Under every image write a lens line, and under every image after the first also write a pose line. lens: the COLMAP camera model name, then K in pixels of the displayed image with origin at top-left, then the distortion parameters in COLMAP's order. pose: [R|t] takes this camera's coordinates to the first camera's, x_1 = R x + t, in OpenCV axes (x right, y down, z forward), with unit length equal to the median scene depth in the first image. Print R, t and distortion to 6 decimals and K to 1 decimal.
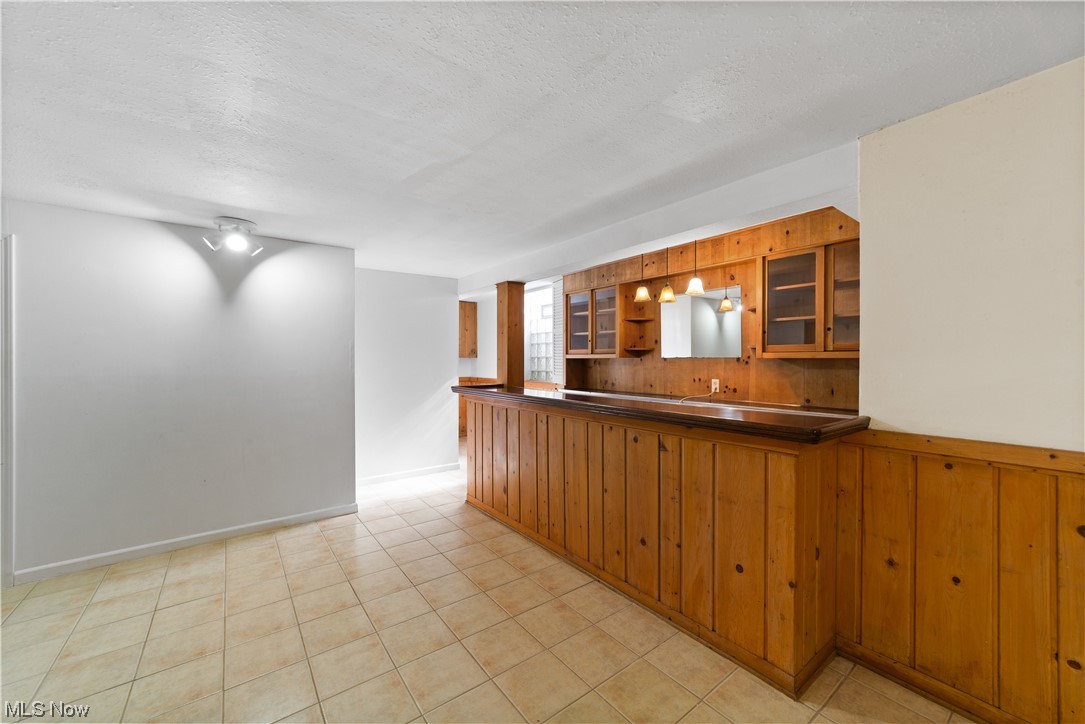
lens RADIAL K [[413.1, 0, 548.4], [0, 413.1, 360.6], [0, 0, 1]] dist [-0.009098, 0.000151]
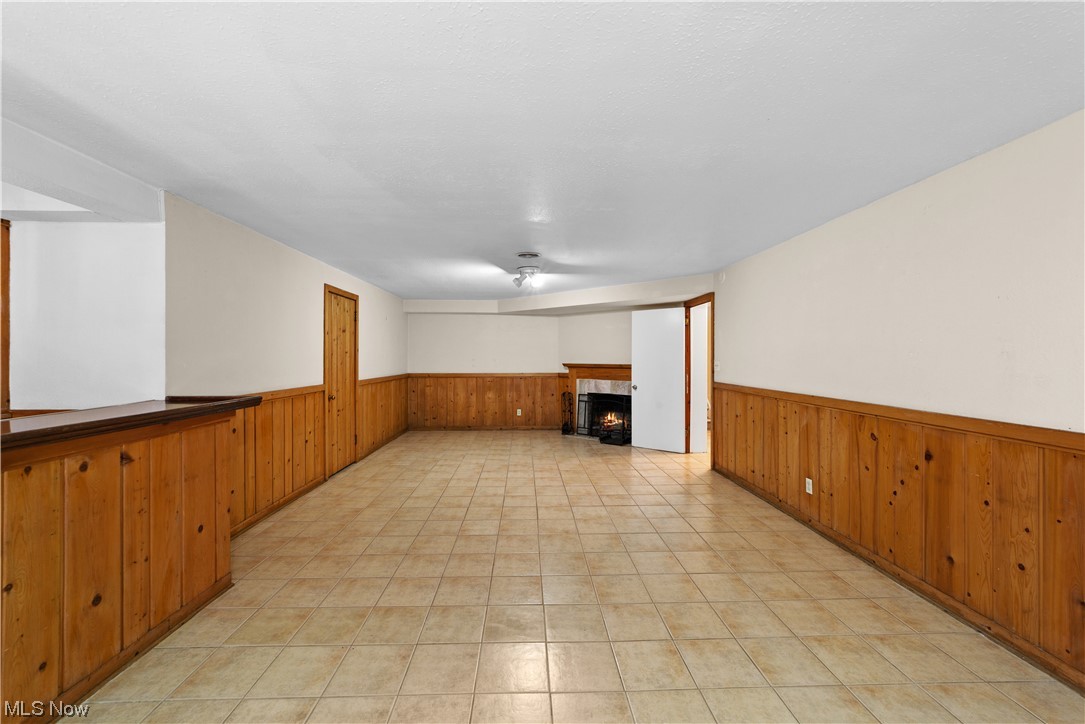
lens RADIAL K [[426.1, 0, 541.5], [0, 426.1, 349.8], [0, 0, 1]] dist [-0.001032, 0.000237]
pose [[-0.814104, 0.023664, 0.580237, -0.944495], [0.017917, 0.999717, -0.015632, 0.016499], [-0.580443, -0.002330, -0.814297, 1.250550]]
